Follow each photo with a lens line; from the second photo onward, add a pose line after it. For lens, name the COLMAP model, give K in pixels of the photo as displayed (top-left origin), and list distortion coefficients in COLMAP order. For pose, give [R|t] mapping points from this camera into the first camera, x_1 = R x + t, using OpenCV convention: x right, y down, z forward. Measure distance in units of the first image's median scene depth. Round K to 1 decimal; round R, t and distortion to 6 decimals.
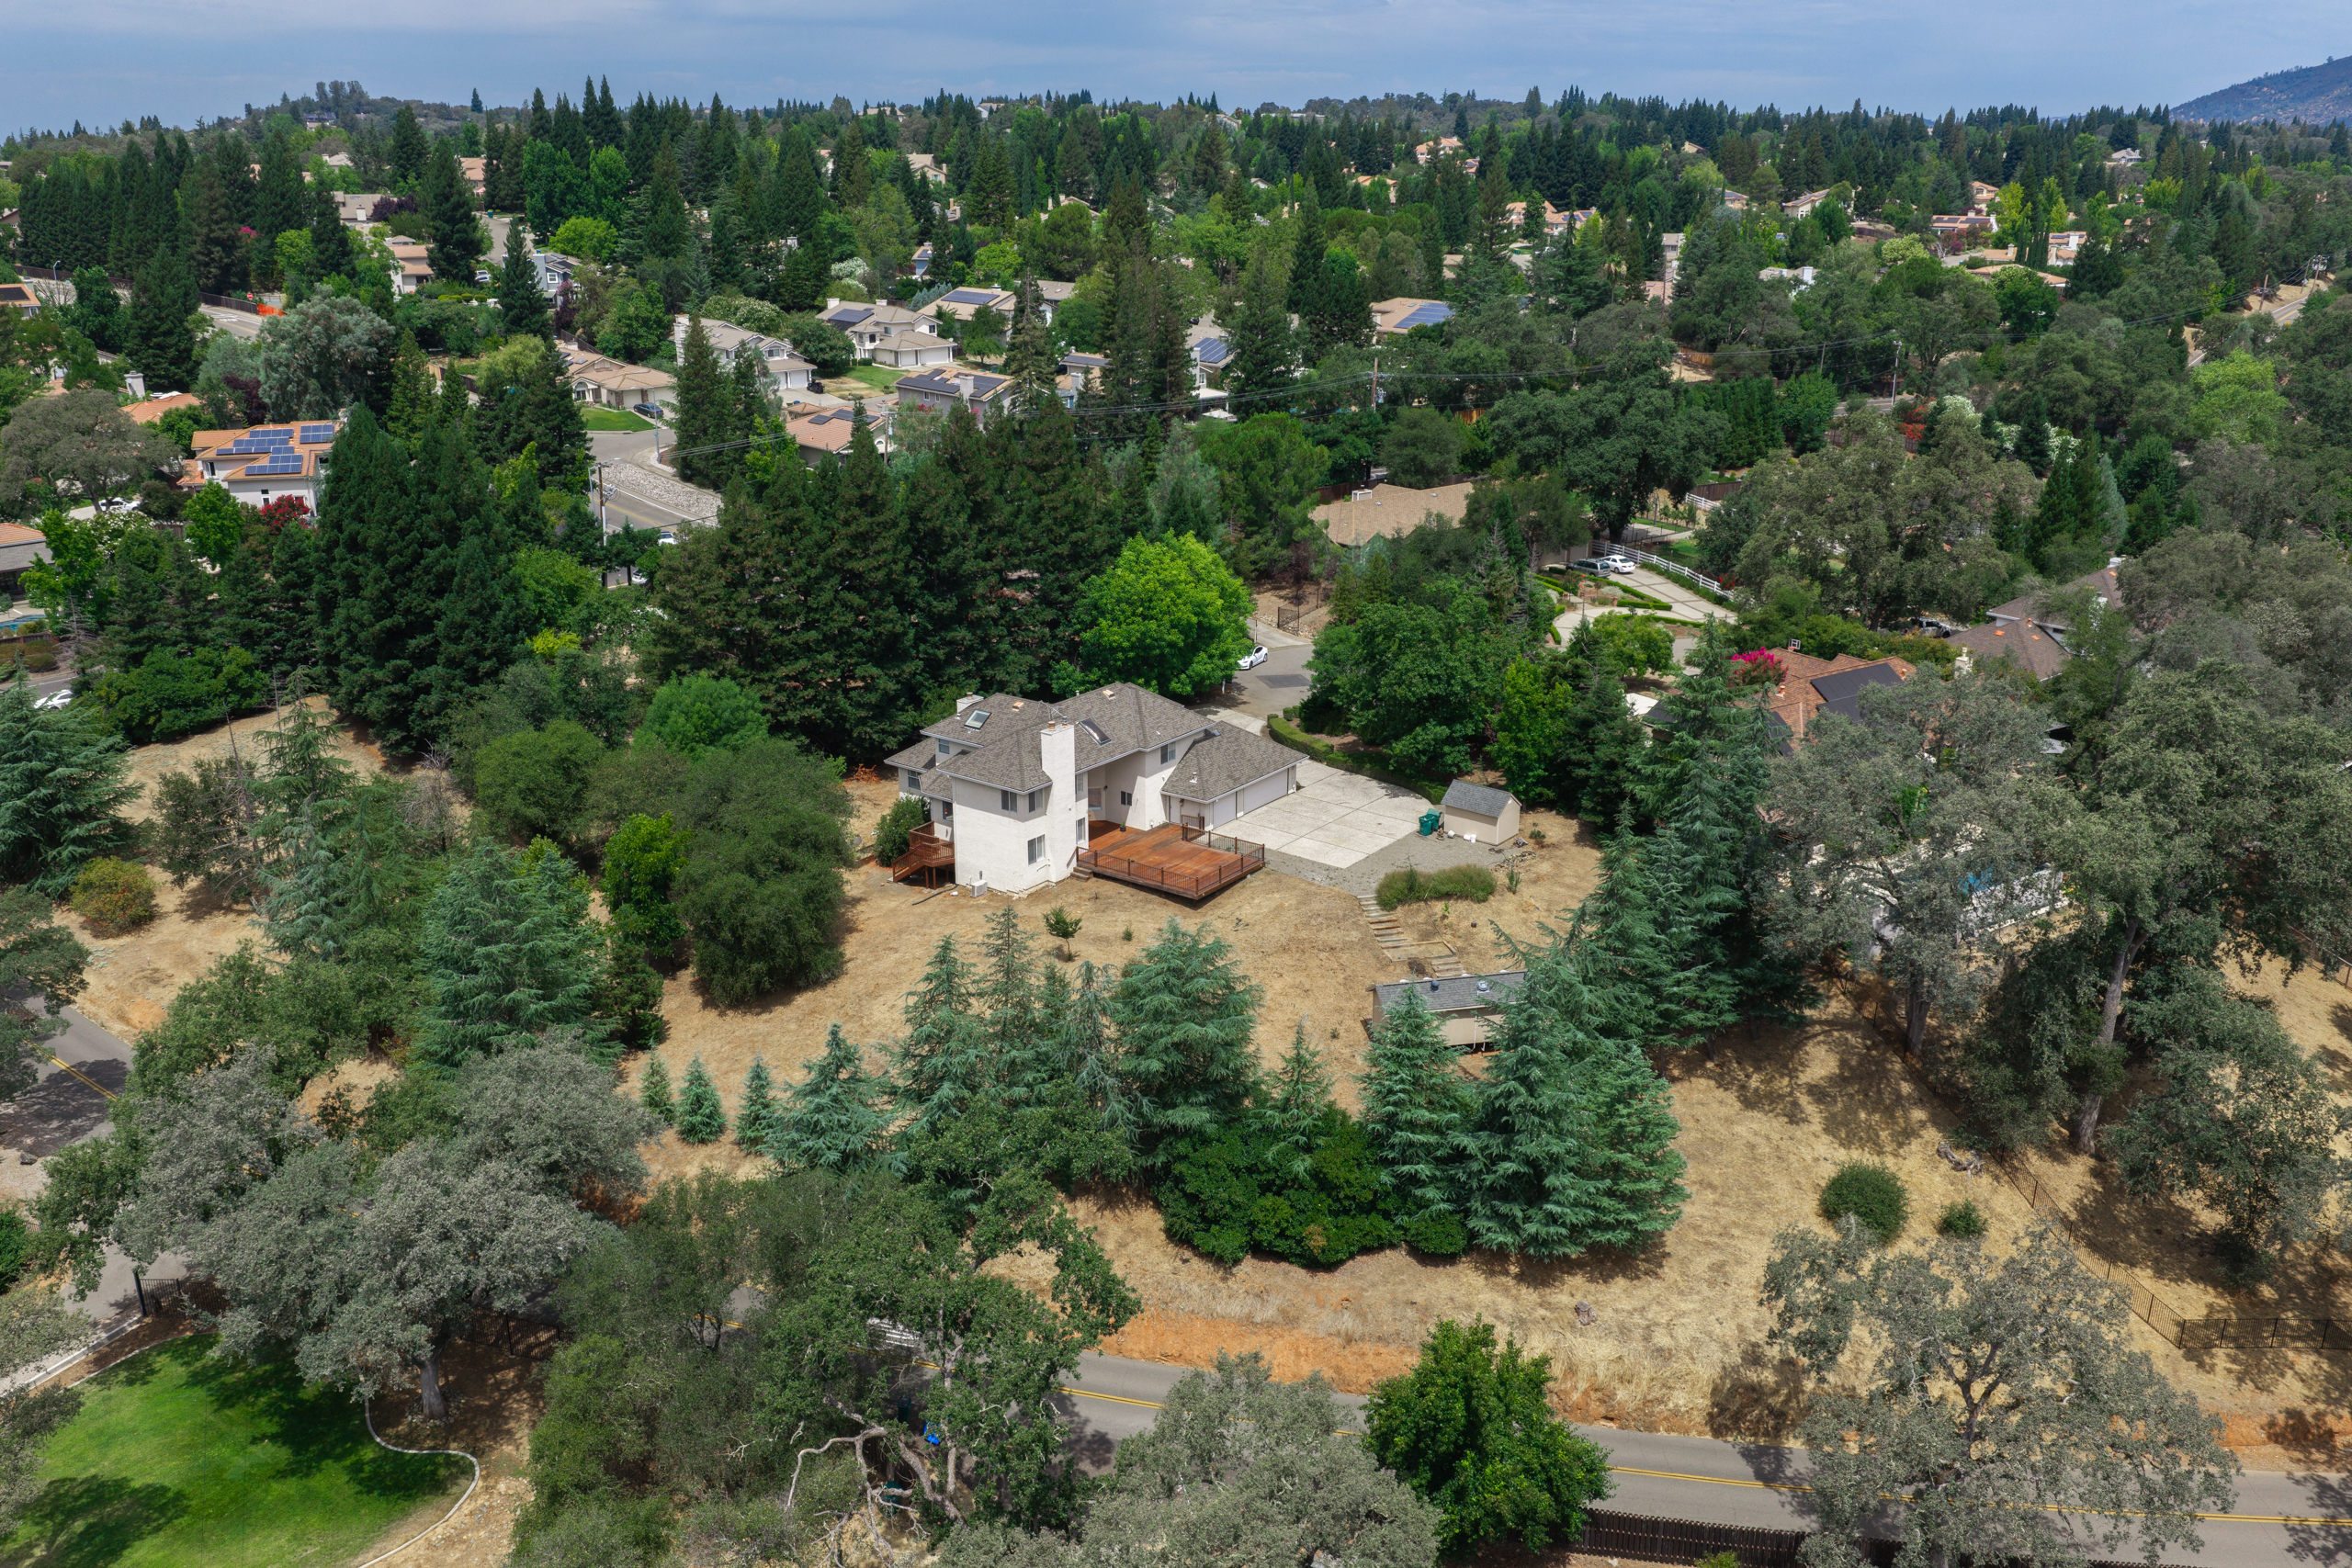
lens RADIAL K [[1885.2, 0, 1173.9], [0, 1885.2, 830.5], [0, 0, 1]] dist [0.029247, -0.043327]
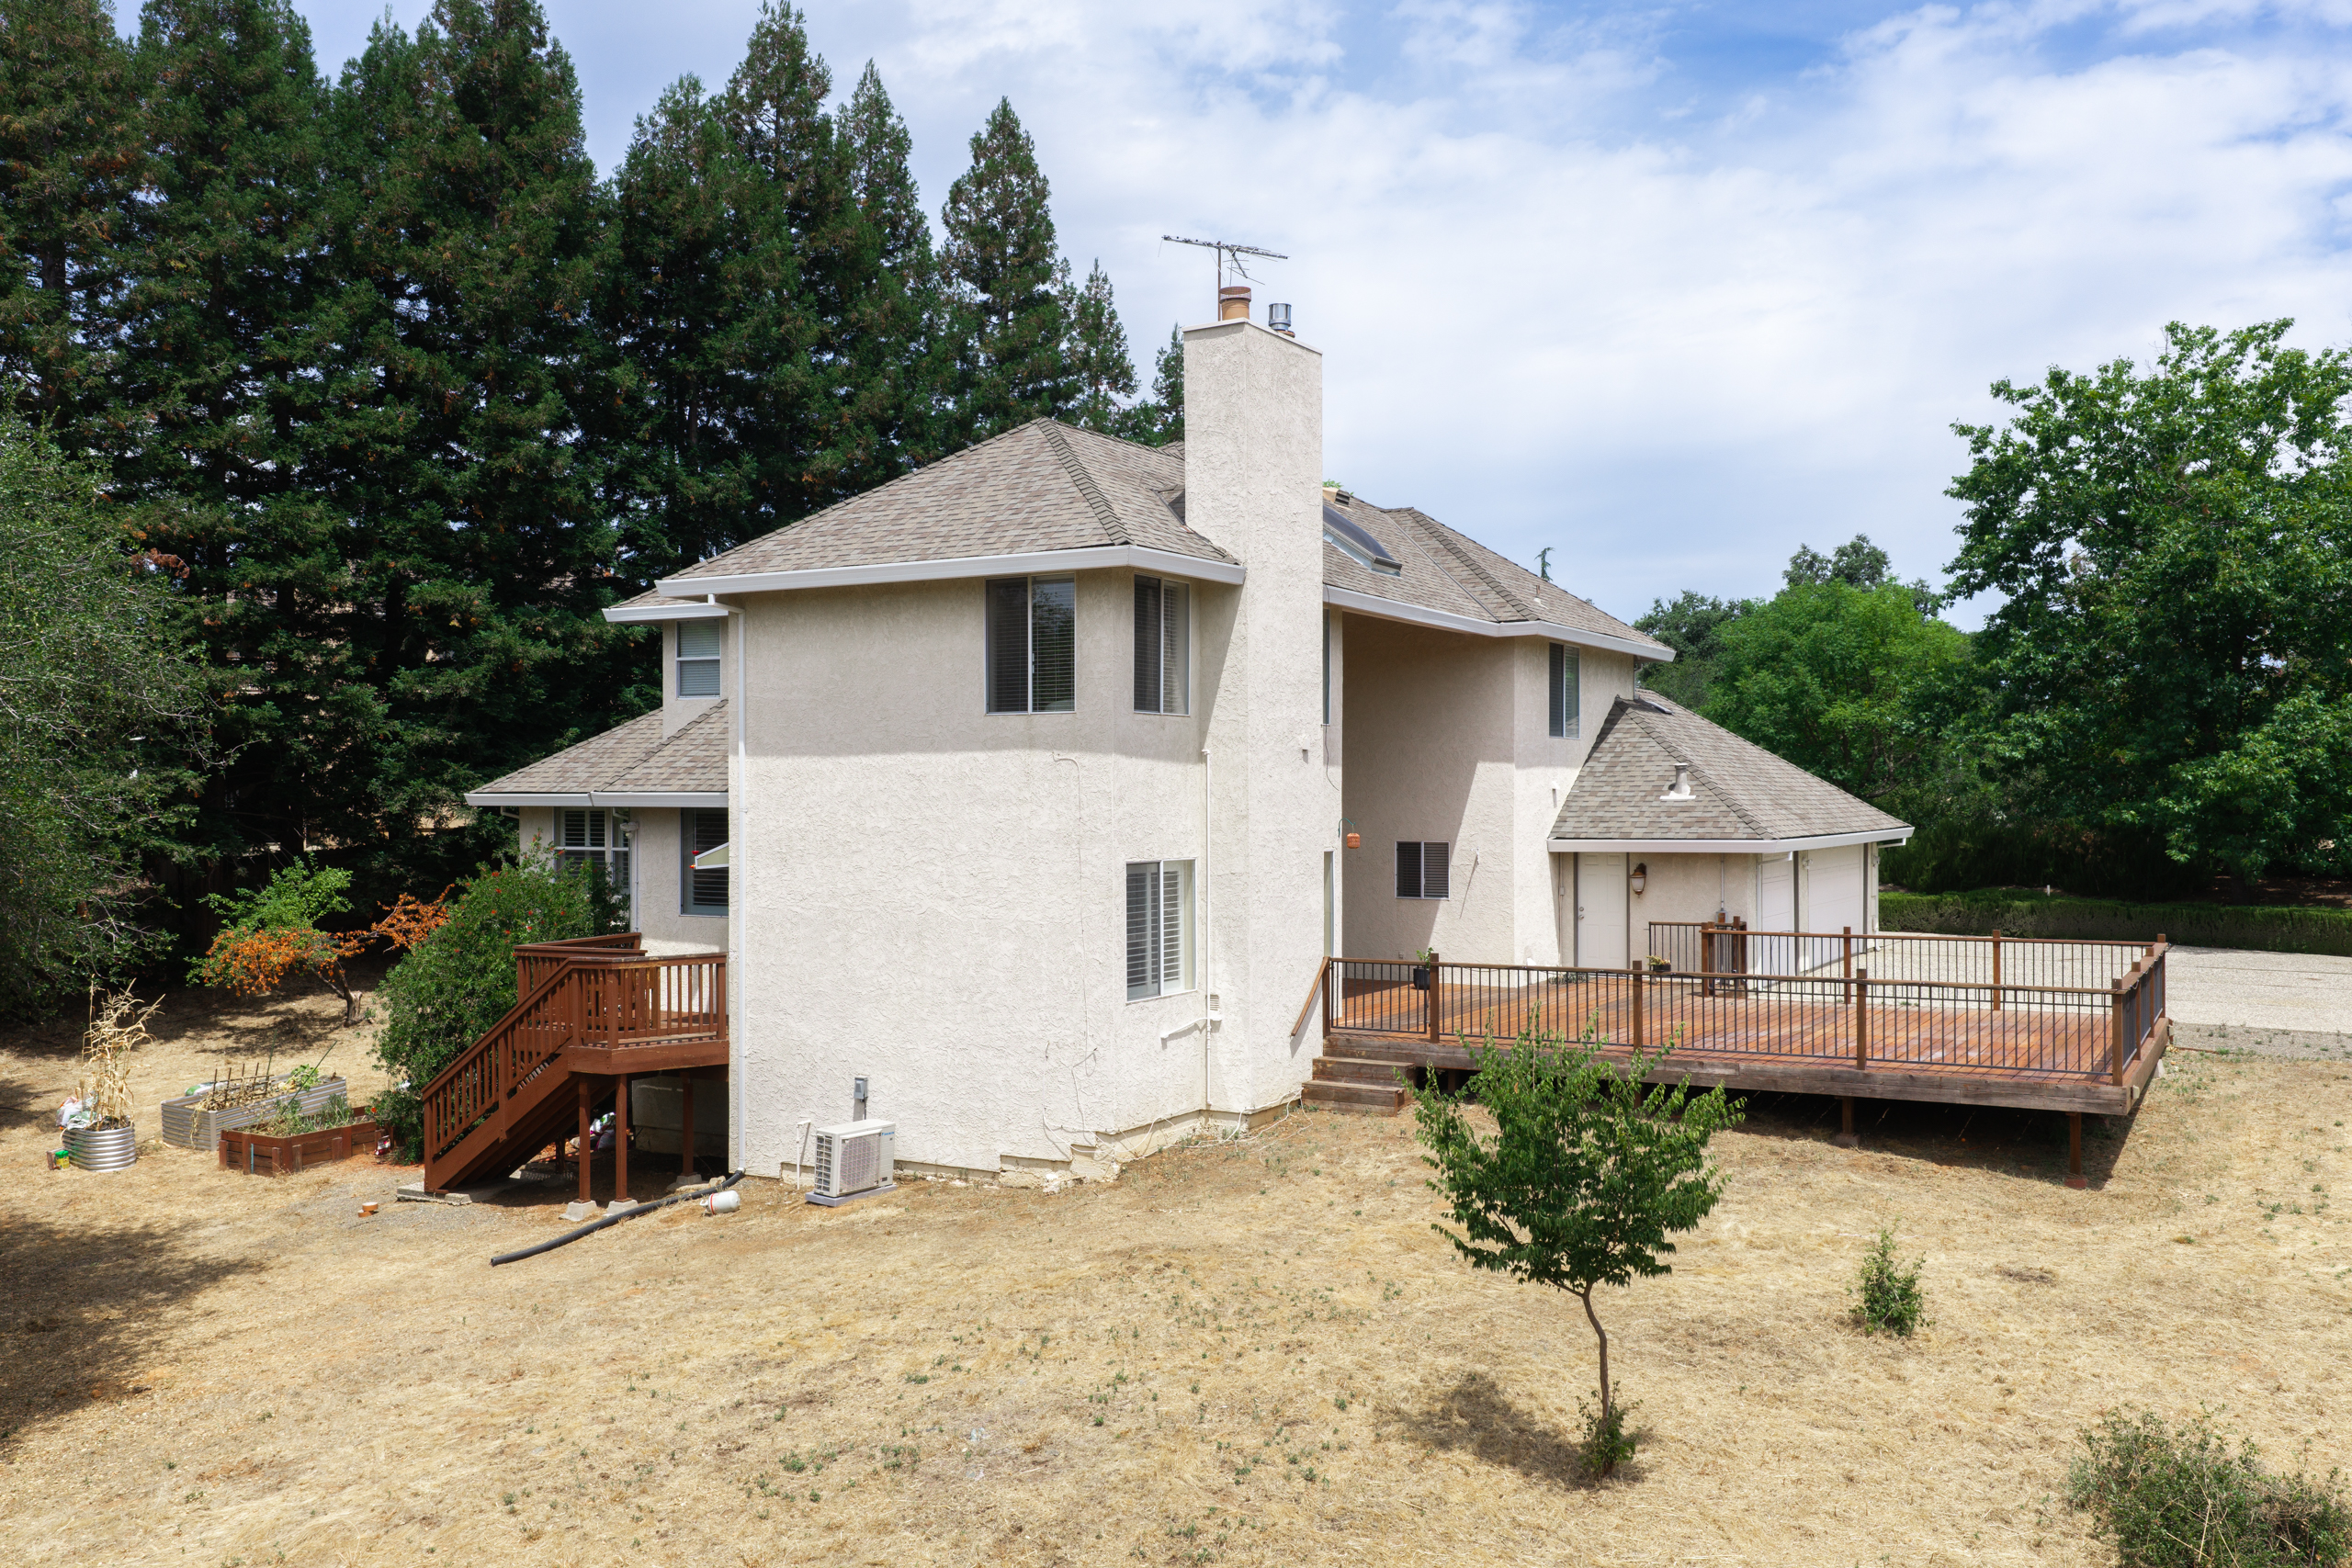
lens RADIAL K [[1864.3, 0, 1176.0], [0, 1864.3, 784.0], [0, 0, 1]] dist [0.028043, -0.000441]
pose [[0.992786, -0.007441, 0.119666, -0.094465], [0.048577, 0.937449, -0.344718, 0.062441], [-0.109616, 0.348044, 0.931048, 0.816908]]
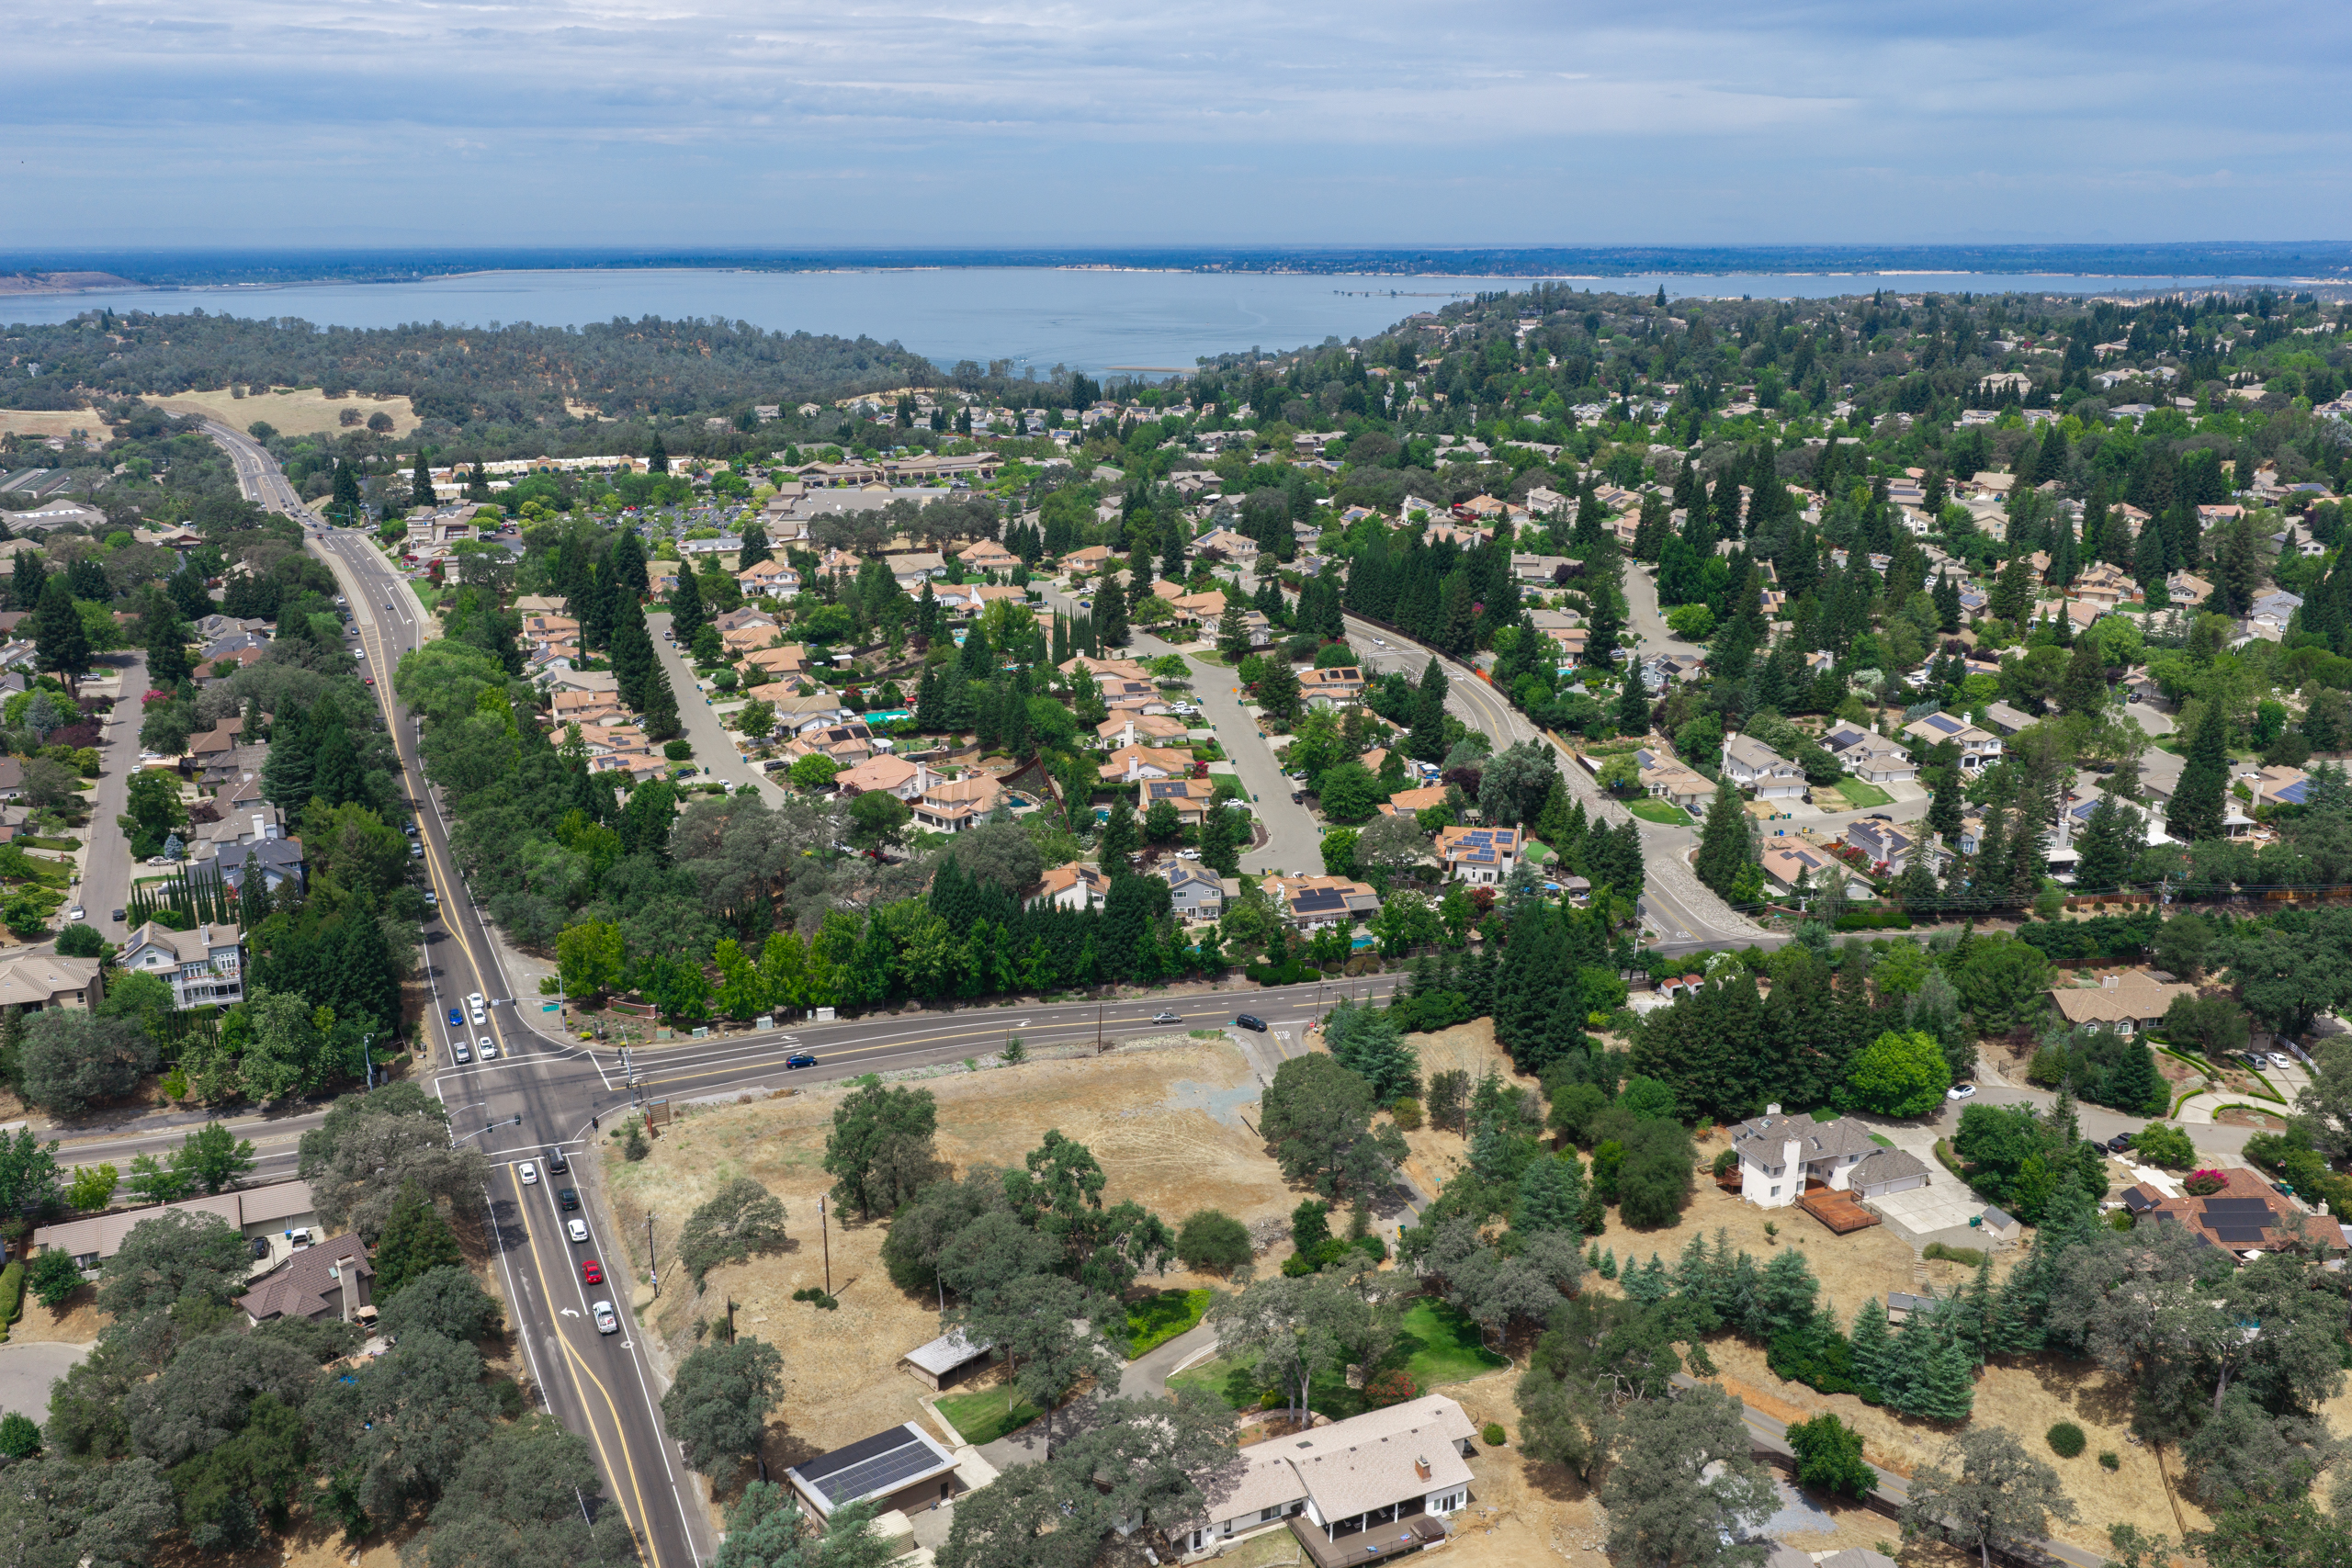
lens RADIAL K [[1885.2, 0, 1173.9], [0, 1885.2, 830.5], [0, 0, 1]] dist [0.029247, -0.043327]
pose [[0.838556, 0.151300, -0.523386, 0.451744], [-0.175164, 0.984531, 0.003964, -0.303026], [0.515890, 0.088354, 0.852086, -1.379320]]
